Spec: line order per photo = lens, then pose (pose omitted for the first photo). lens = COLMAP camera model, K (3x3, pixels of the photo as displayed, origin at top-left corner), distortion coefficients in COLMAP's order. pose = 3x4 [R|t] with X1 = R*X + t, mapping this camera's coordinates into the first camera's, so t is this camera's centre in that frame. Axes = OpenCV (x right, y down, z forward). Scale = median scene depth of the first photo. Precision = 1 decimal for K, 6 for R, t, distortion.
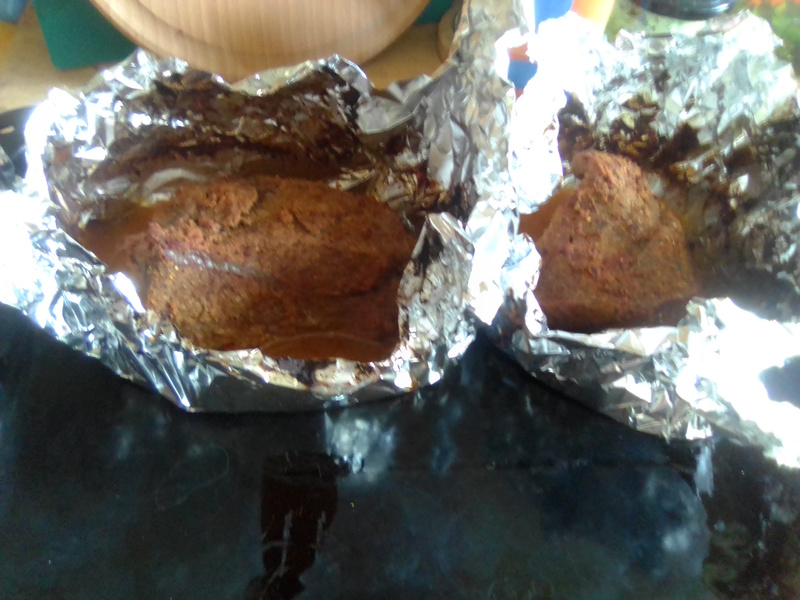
lens RADIAL K [[656.5, 0, 400.0], [0, 656.5, 300.0], [0, 0, 1]] dist [0.012635, -0.064709]
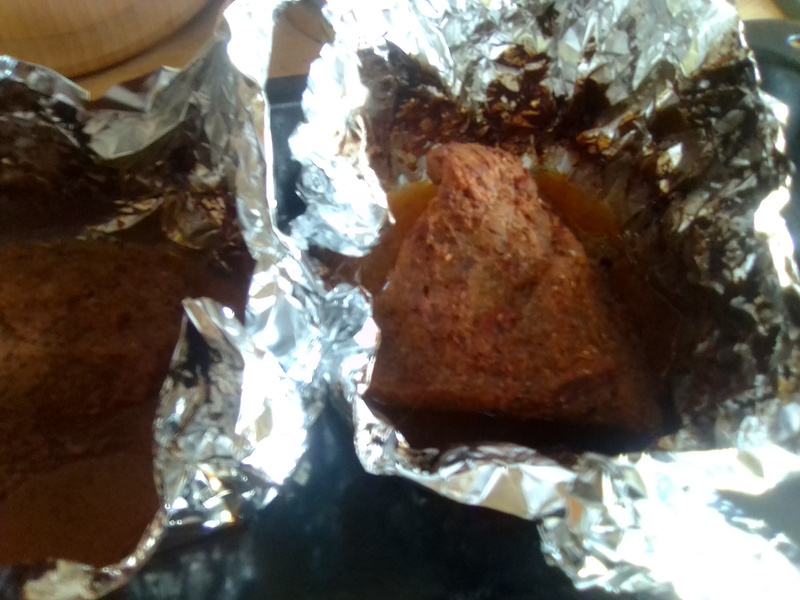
lens RADIAL K [[656.5, 0, 400.0], [0, 656.5, 300.0], [0, 0, 1]] dist [0.012635, -0.064709]
pose [[0.990564, -0.133245, 0.032067, 0.198071], [0.129366, 0.986317, 0.102194, -0.144767], [-0.045245, -0.097082, 0.994247, 0.312691]]
